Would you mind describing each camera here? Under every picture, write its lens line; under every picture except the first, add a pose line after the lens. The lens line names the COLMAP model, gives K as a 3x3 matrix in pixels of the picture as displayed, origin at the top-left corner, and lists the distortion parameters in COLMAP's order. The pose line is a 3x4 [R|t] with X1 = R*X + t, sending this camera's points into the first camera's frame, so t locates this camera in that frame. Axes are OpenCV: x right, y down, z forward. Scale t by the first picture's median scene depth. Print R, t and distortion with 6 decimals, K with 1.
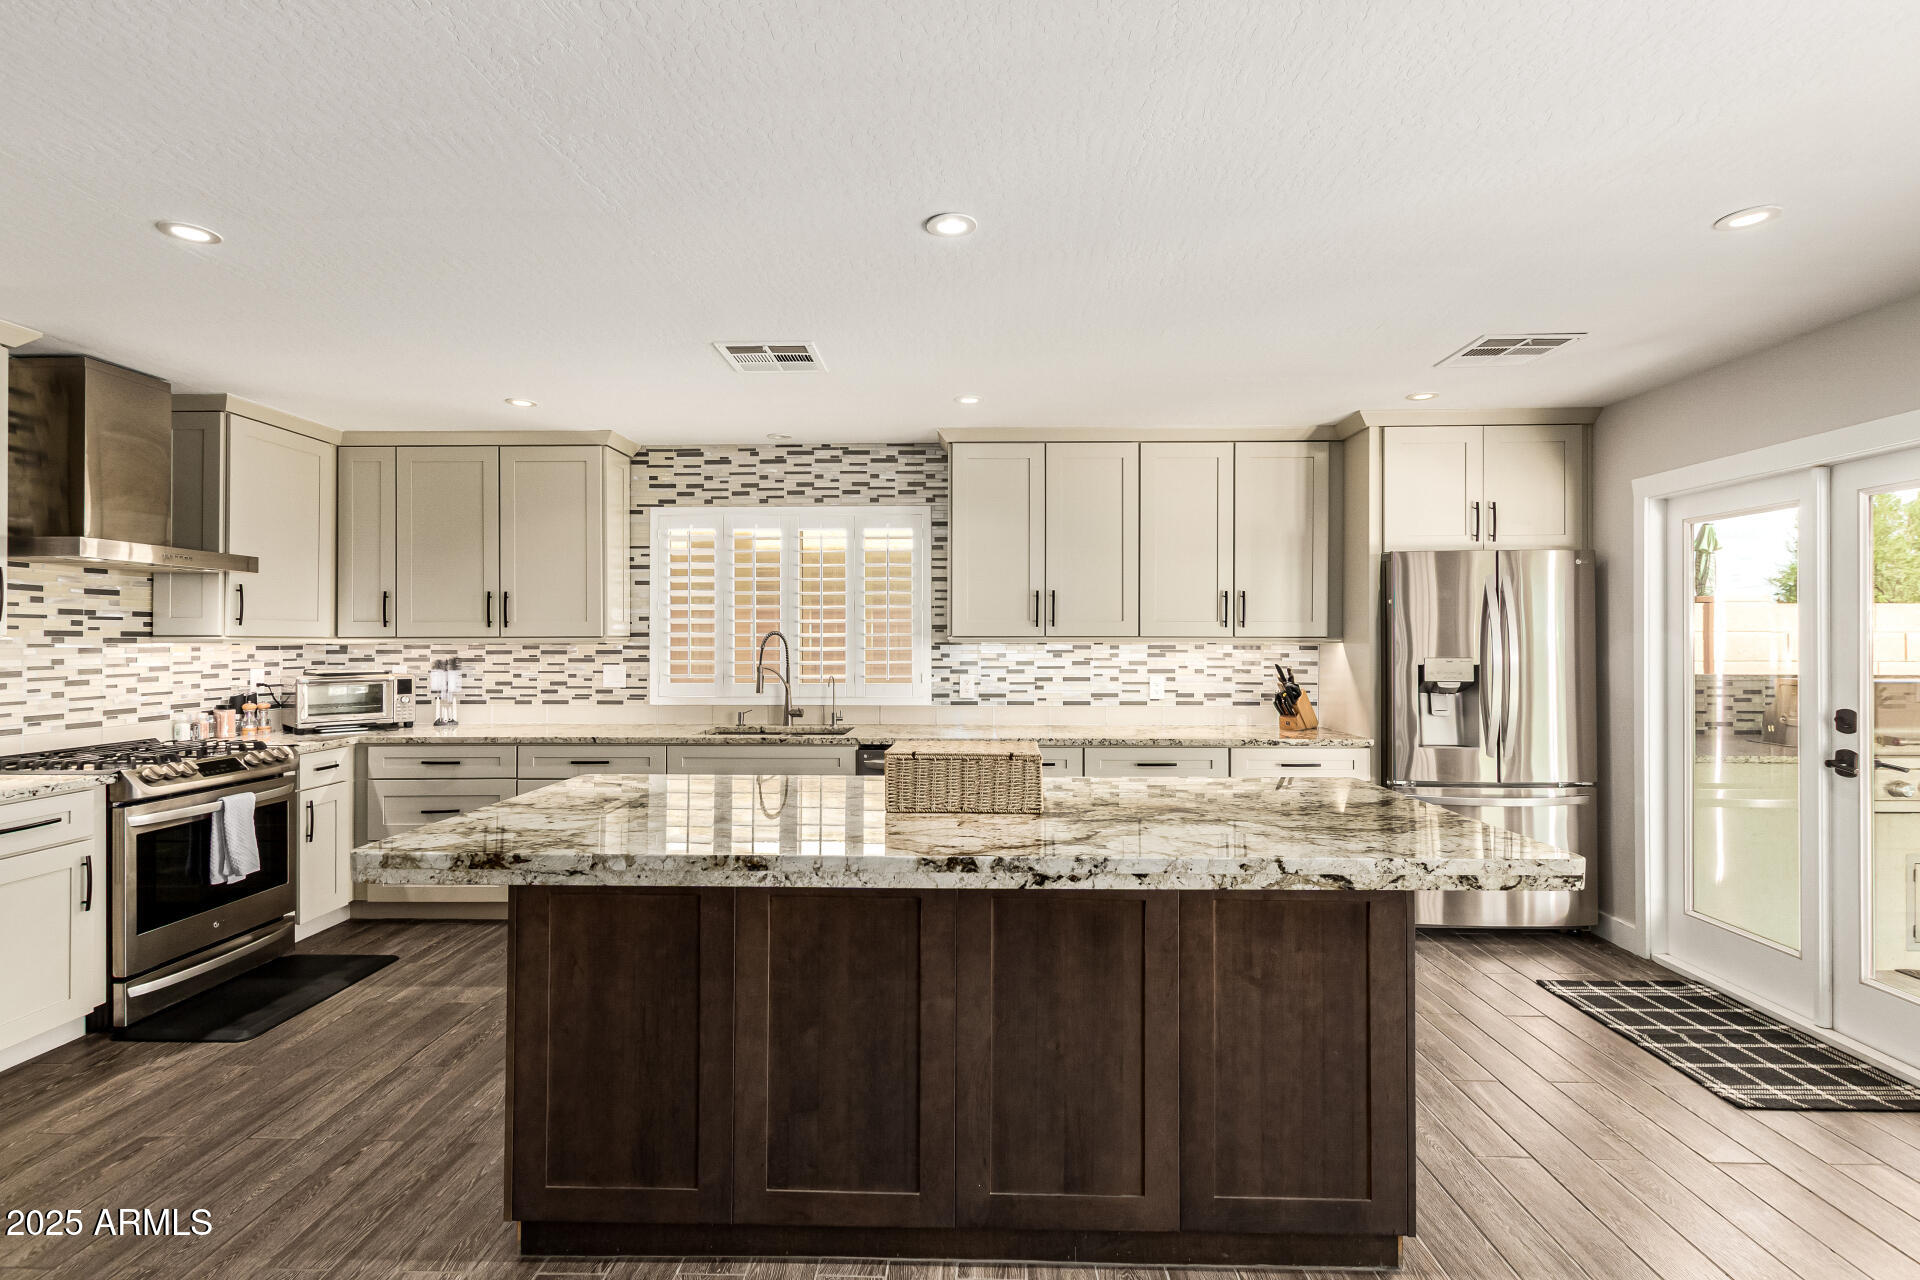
lens RADIAL K [[867.4, 0, 962.6], [0, 867.4, 635.1], [0, 0, 1]] dist [0.001697, -0.000558]
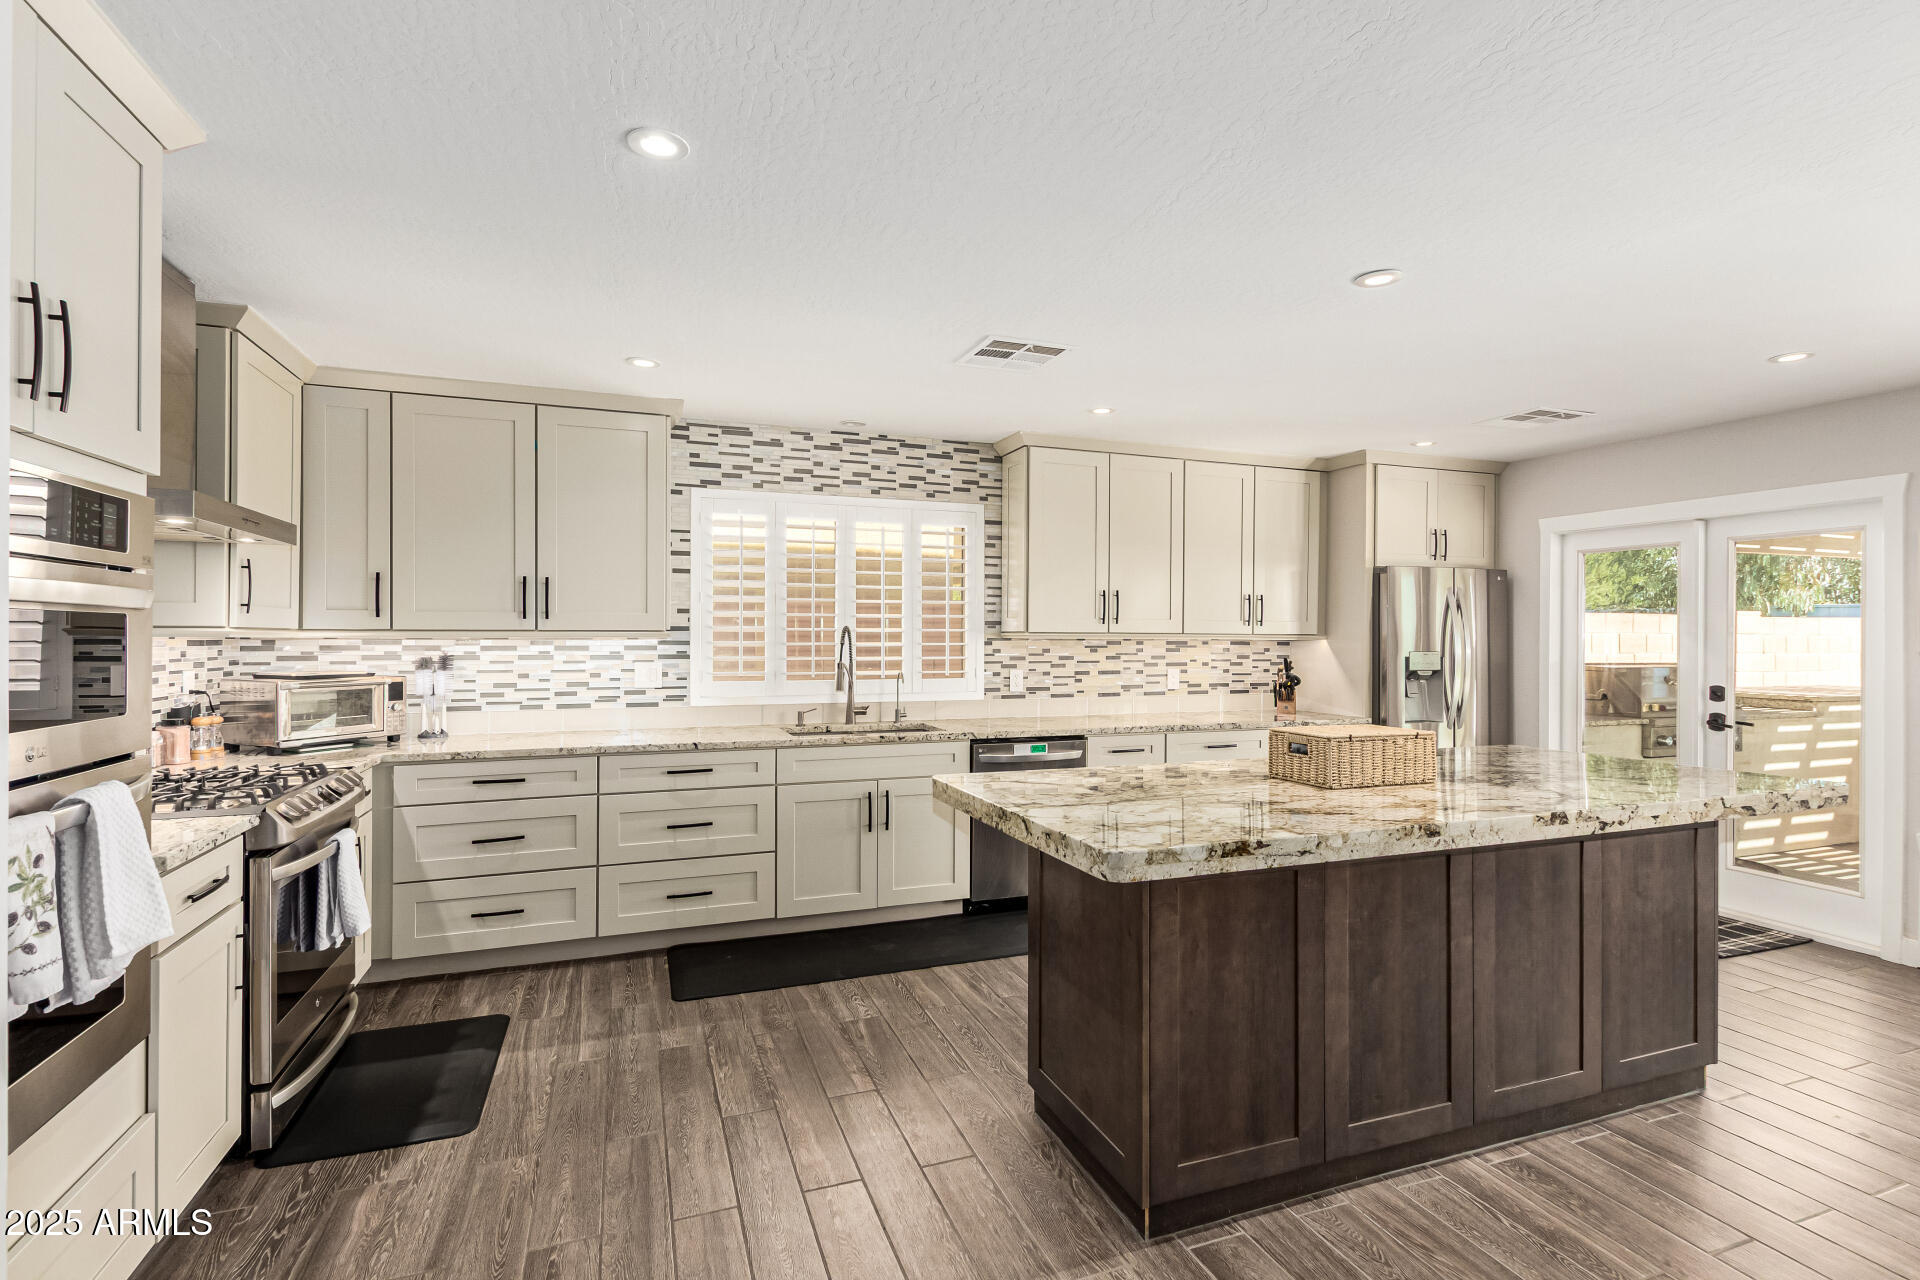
lens RADIAL K [[868.1, 0, 973.5], [0, 868.1, 636.3], [0, 0, 1]] dist [0.001806, -0.000060]
pose [[0.930956, 0.003586, 0.365114, -0.457030], [-0.006038, 0.999966, 0.005573, 0.000737], [-0.365081, -0.007392, 0.930946, 0.055870]]
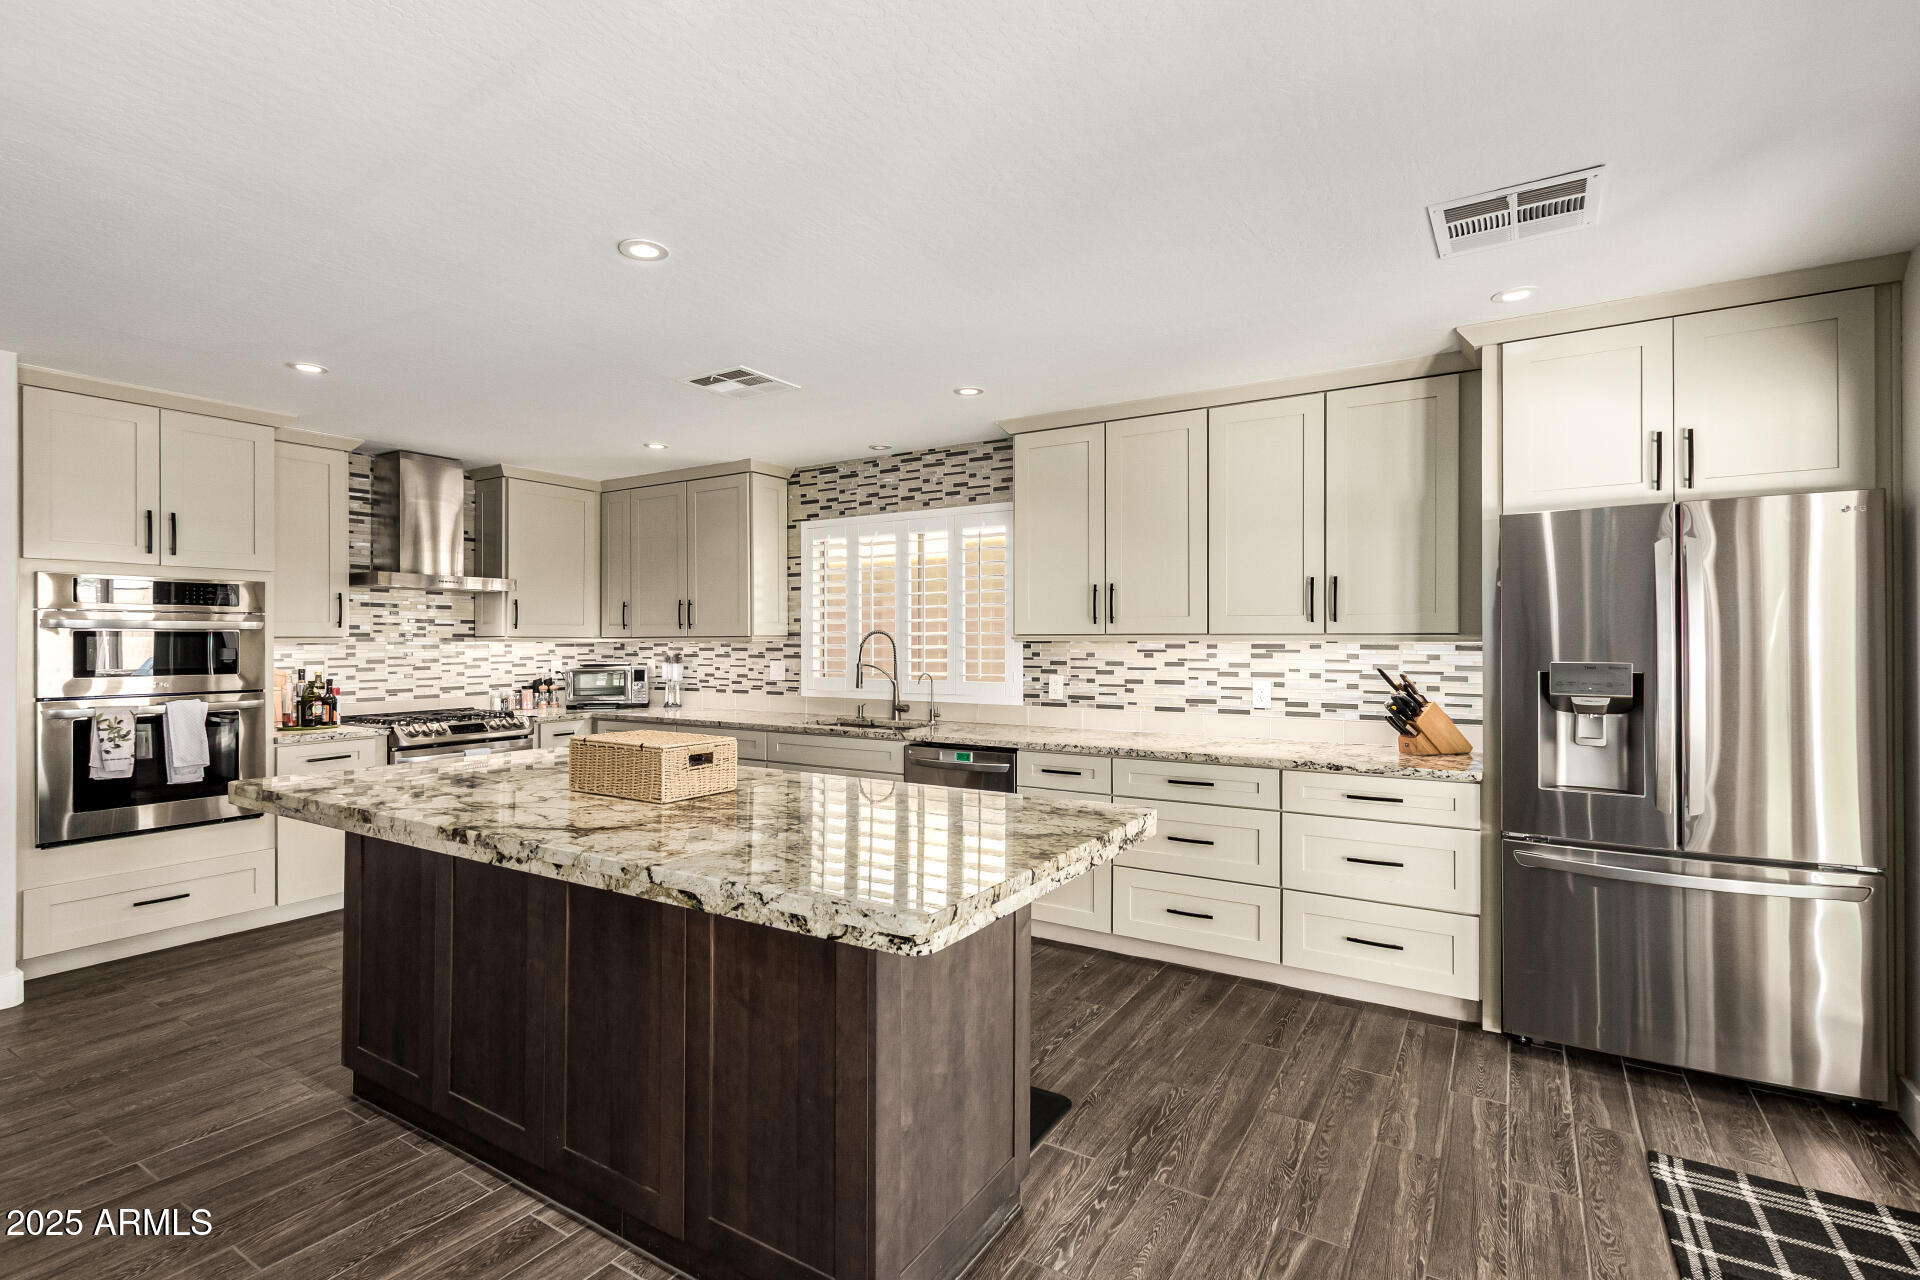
lens RADIAL K [[868.5, 0, 952.7], [0, 868.5, 639.6], [0, 0, 1]] dist [0.001126, 0.000056]
pose [[0.866760, -0.001339, -0.498725, 0.413815], [0.004040, 0.999982, 0.004336, 0.002487], [0.498710, -0.005773, 0.866750, 0.126500]]
